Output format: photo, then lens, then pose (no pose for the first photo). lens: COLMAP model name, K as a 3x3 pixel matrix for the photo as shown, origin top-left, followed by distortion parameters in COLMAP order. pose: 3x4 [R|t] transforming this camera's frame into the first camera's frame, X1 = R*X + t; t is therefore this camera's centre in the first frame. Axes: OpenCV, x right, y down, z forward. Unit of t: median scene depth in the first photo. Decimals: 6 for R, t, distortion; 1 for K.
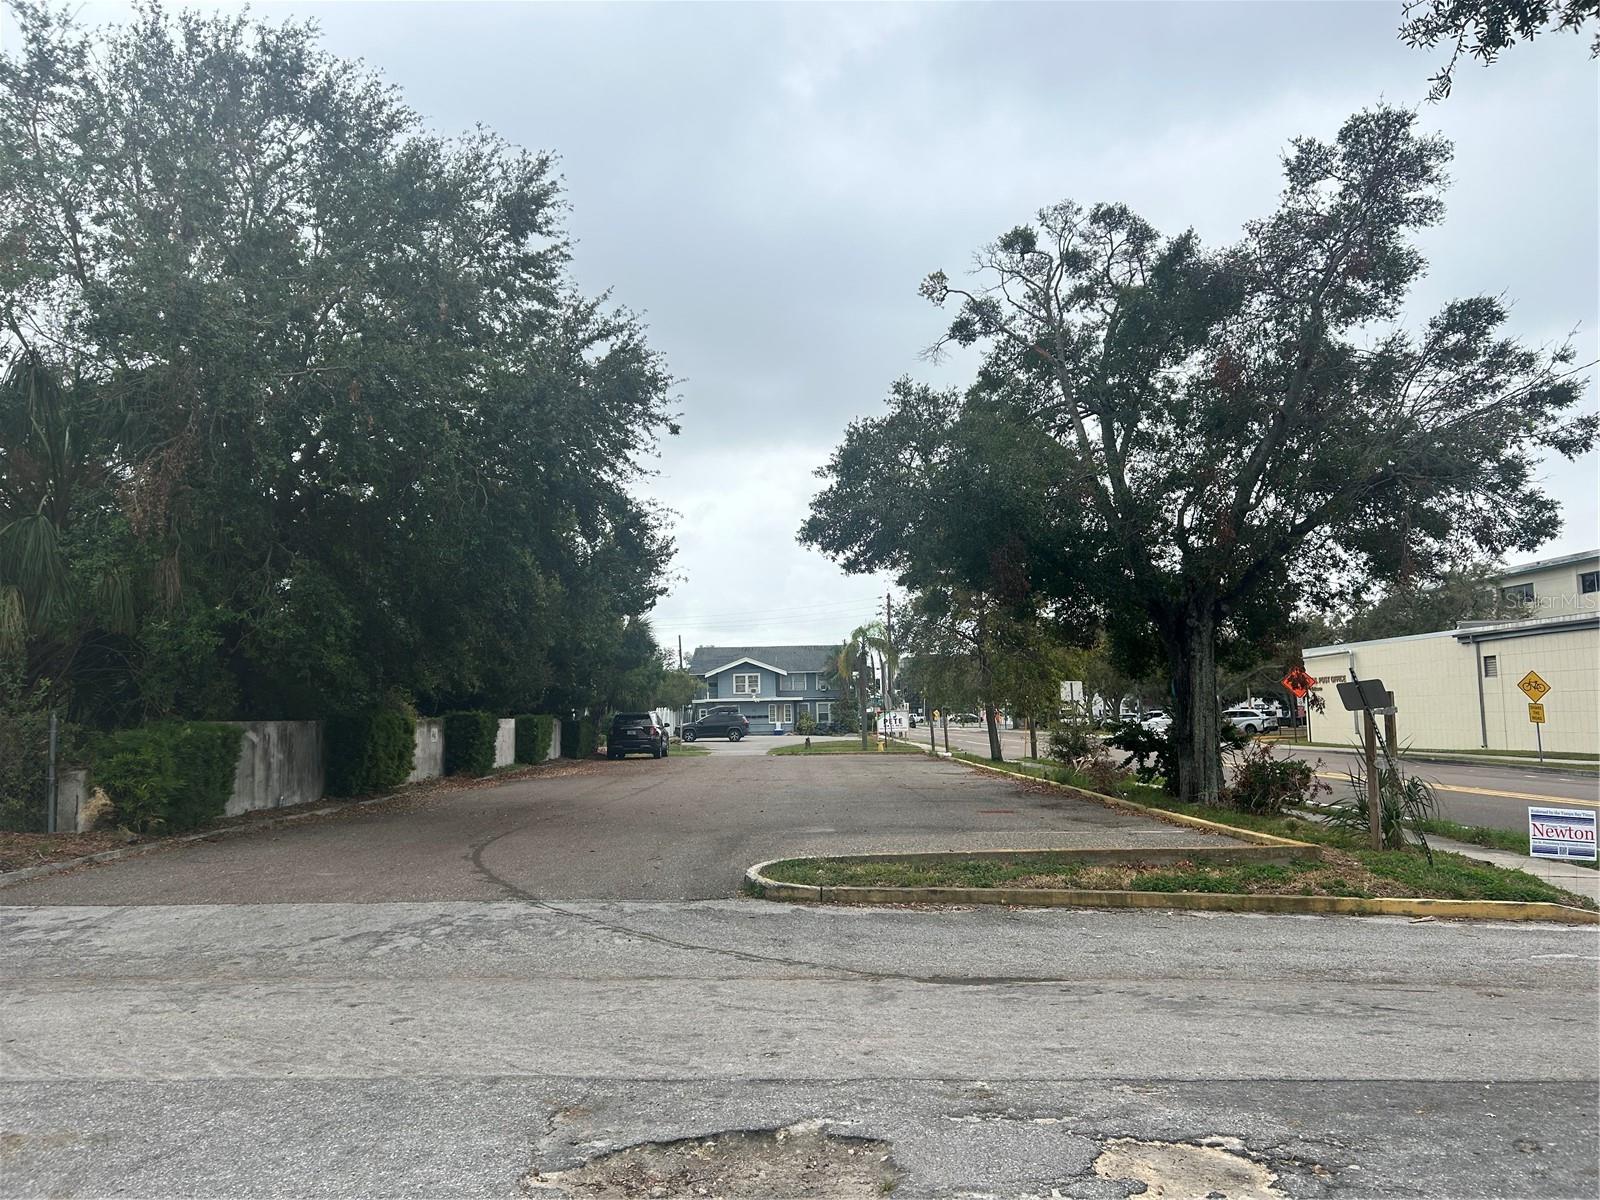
lens RADIAL K [[1195.4, 0, 808.5], [0, 1195.4, 610.2], [0, 0, 1]] dist [0.080247, -0.098579]
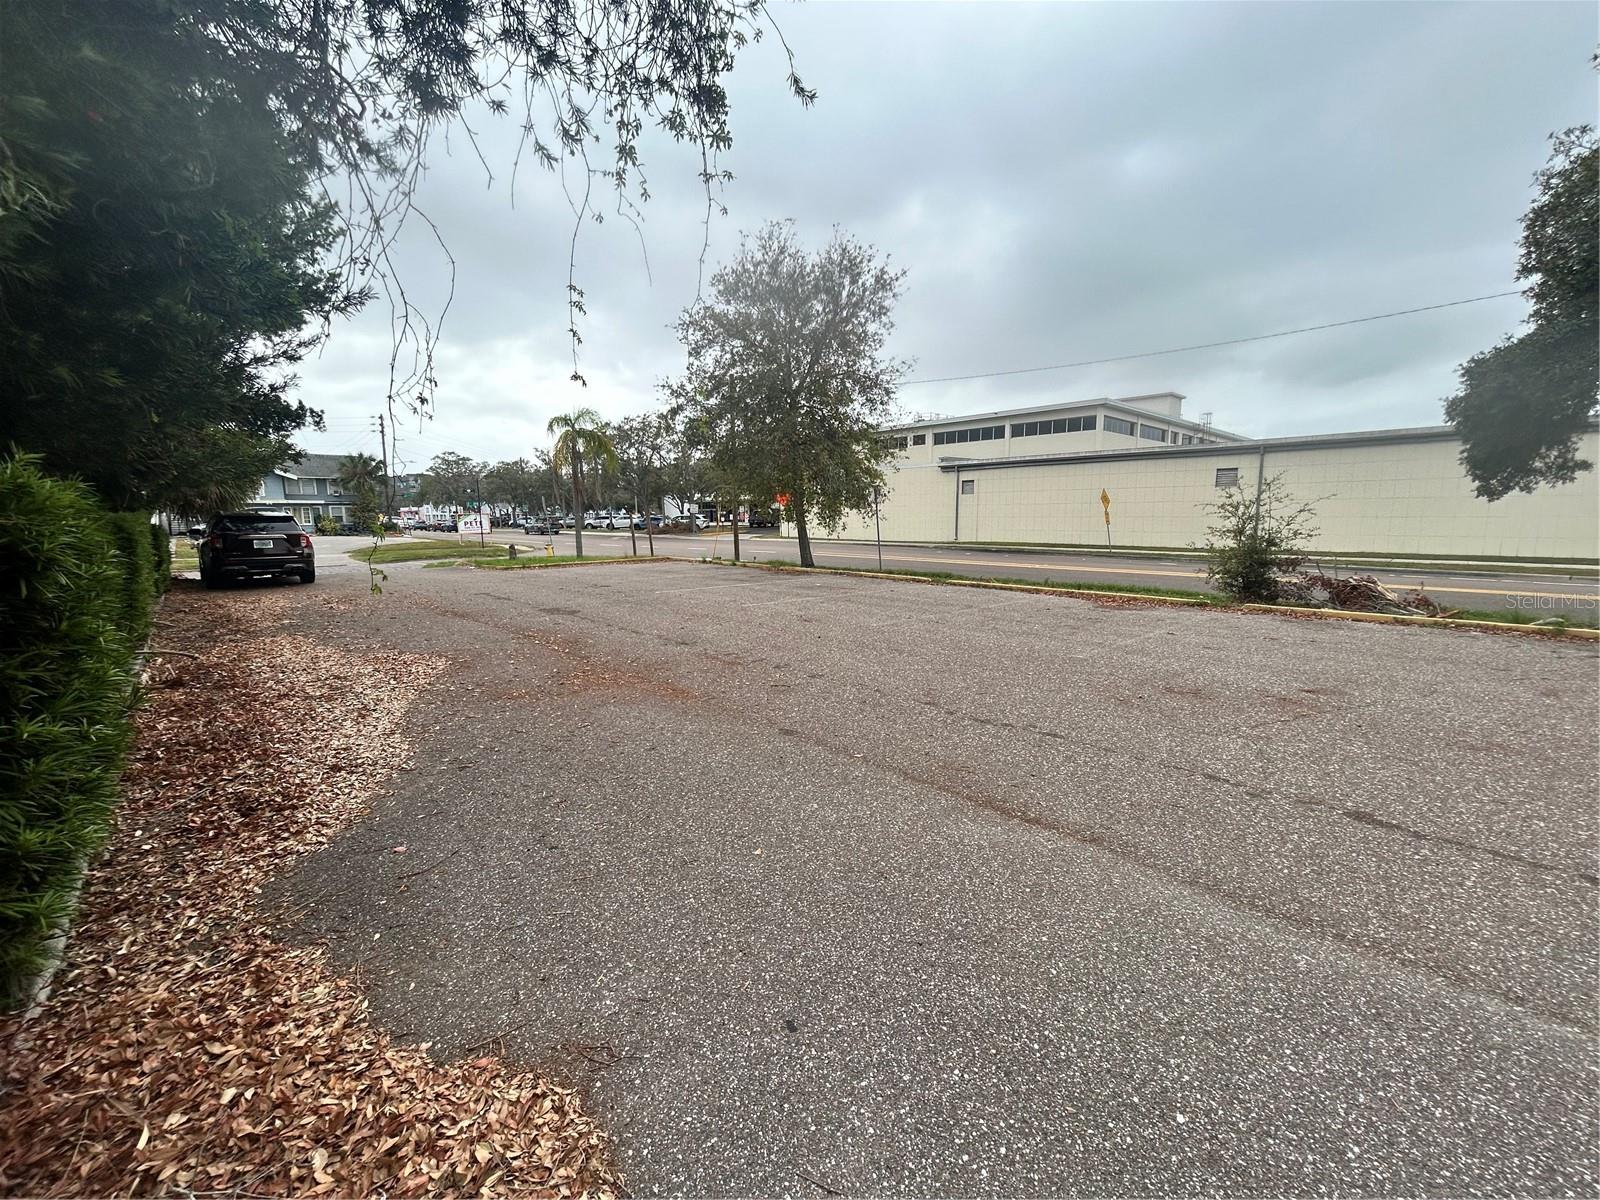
lens RADIAL K [[648.7, 0, 800.0], [0, 648.7, 600.0], [0, 0, 1]] dist [0.010405, -0.000285]
pose [[0.737604, -0.081150, 0.670340, -0.411601], [-0.061826, 0.980465, 0.186723, 0.113718], [-0.672397, -0.179172, 0.718178, 1.281571]]
